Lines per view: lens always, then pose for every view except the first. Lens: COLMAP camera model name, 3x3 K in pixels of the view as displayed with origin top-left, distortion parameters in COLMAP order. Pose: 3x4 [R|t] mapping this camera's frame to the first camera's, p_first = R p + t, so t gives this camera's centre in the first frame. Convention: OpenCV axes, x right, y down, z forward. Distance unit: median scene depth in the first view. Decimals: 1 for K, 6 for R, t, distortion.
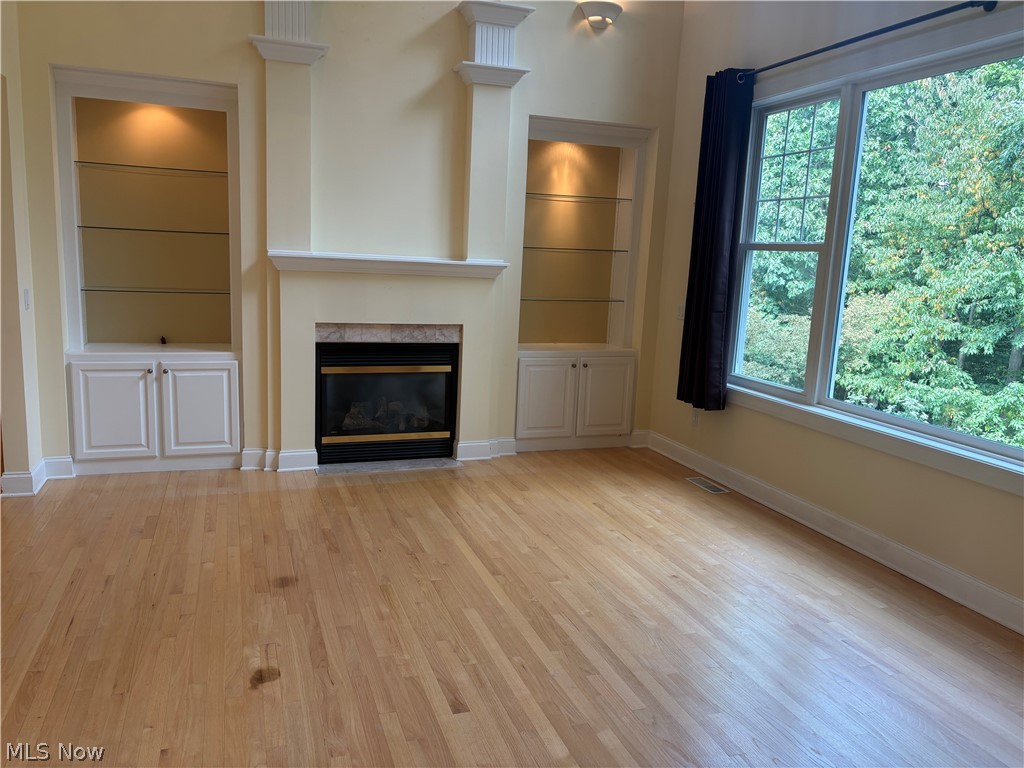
lens RADIAL K [[774.6, 0, 506.5], [0, 774.6, 383.3], [0, 0, 1]] dist [0.048094, -0.052047]
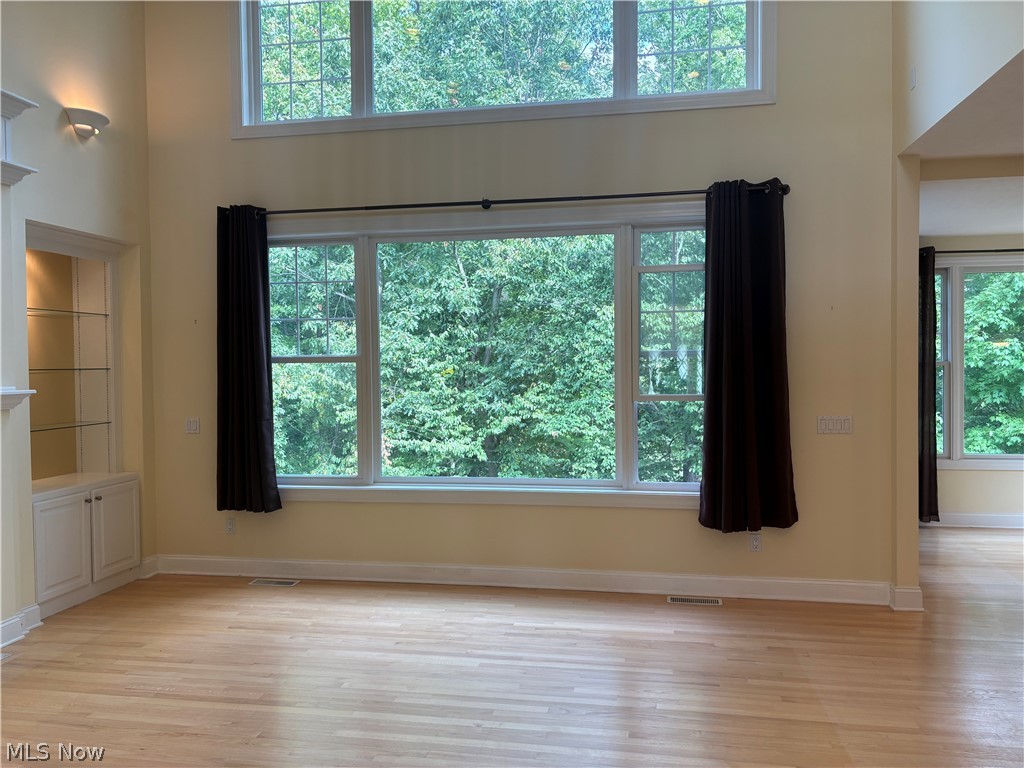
lens RADIAL K [[774.6, 0, 511.4], [0, 774.6, 383.0], [0, 0, 1]] dist [0.048094, -0.052047]
pose [[0.493709, -0.065776, 0.867136, -0.466222], [0.177163, 0.983832, -0.026241, -0.049602], [-0.851390, 0.166580, 0.497380, 0.146711]]
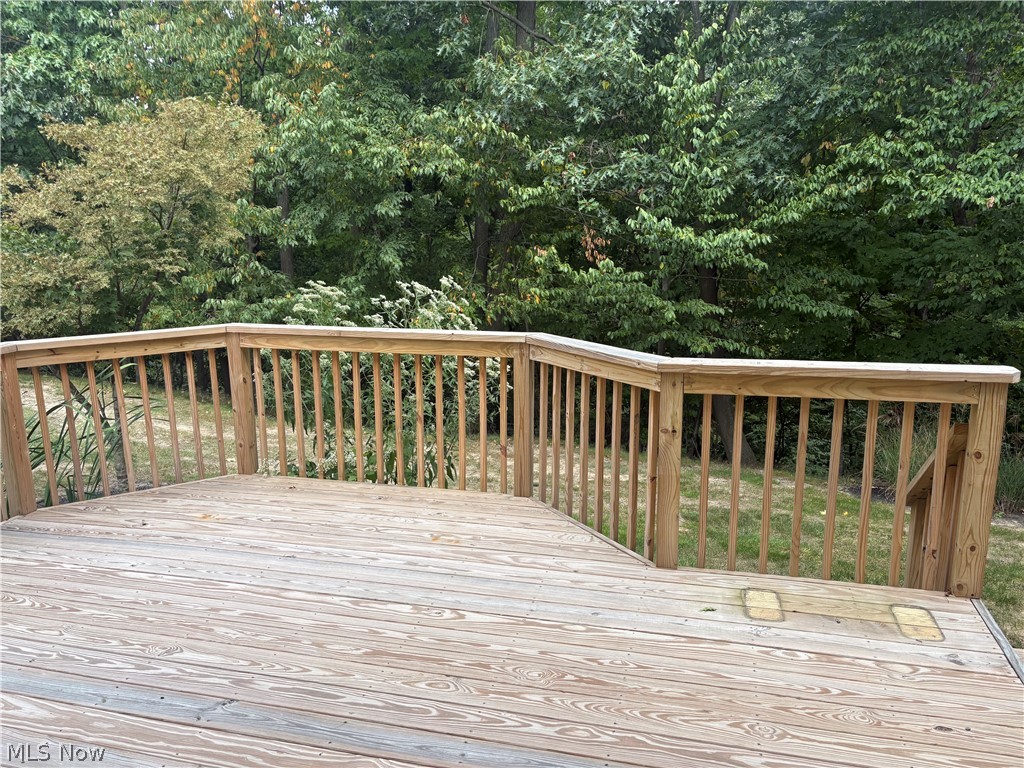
lens RADIAL K [[774.6, 0, 511.4], [0, 774.6, 400.6], [0, 0, 1]] dist [0.048094, -0.052047]
pose [[0.555997, -0.226293, 0.799787, 0.300670], [0.169803, 0.972856, 0.157218, 0.073663], [-0.813655, 0.048394, 0.579331, 1.302467]]
